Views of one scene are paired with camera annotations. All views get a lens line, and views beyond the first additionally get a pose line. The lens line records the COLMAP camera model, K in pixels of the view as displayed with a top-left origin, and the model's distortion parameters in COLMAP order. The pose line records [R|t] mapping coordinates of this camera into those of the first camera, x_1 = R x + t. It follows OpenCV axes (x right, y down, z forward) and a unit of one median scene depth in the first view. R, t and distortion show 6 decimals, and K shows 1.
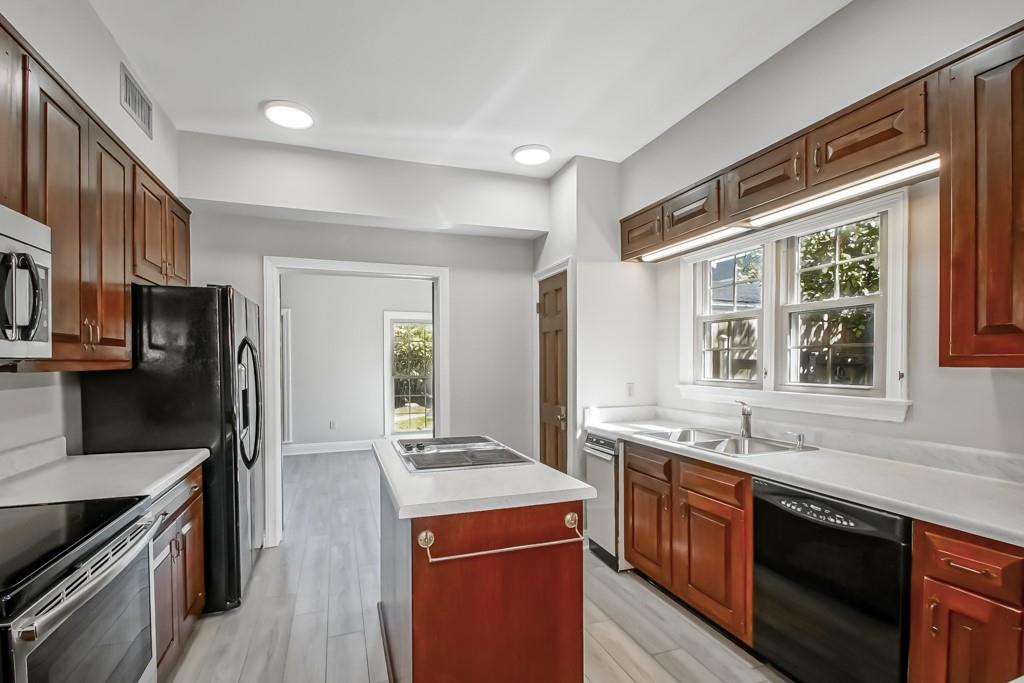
lens RADIAL K [[463.6, 0, 506.5], [0, 463.6, 361.6], [0, 0, 1]] dist [-0.002628, -0.000634]
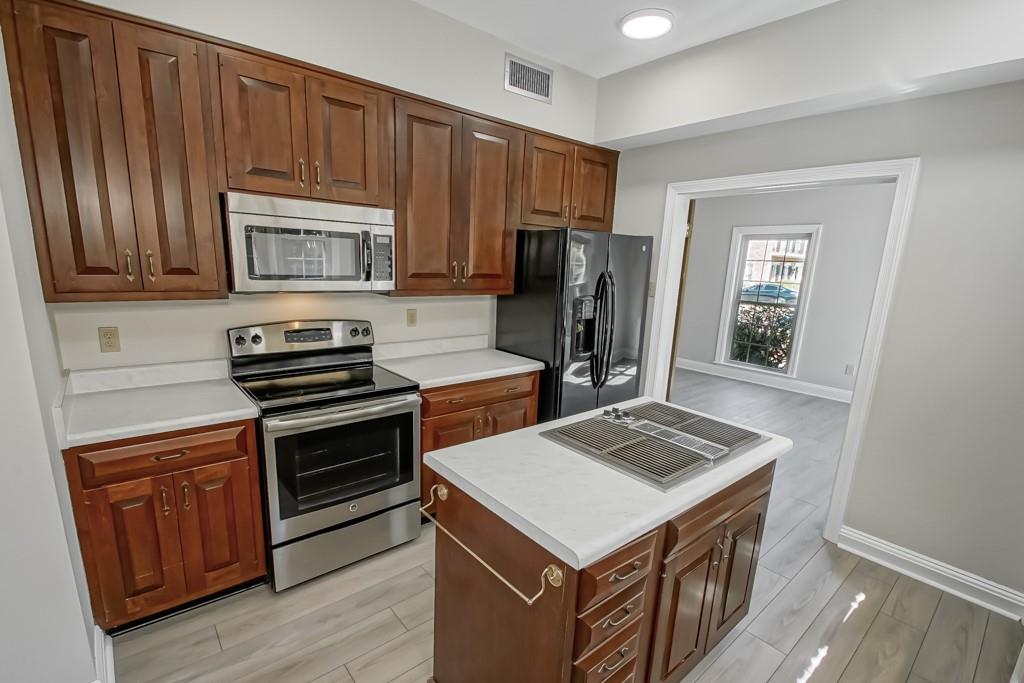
lens RADIAL K [[463.6, 0, 506.5], [0, 463.6, 361.6], [0, 0, 1]] dist [-0.002628, -0.000634]
pose [[0.347636, 0.220775, -0.911267, 0.459329], [-0.045642, 0.974716, 0.218736, -0.083100], [0.936518, -0.034449, 0.348923, 0.450800]]
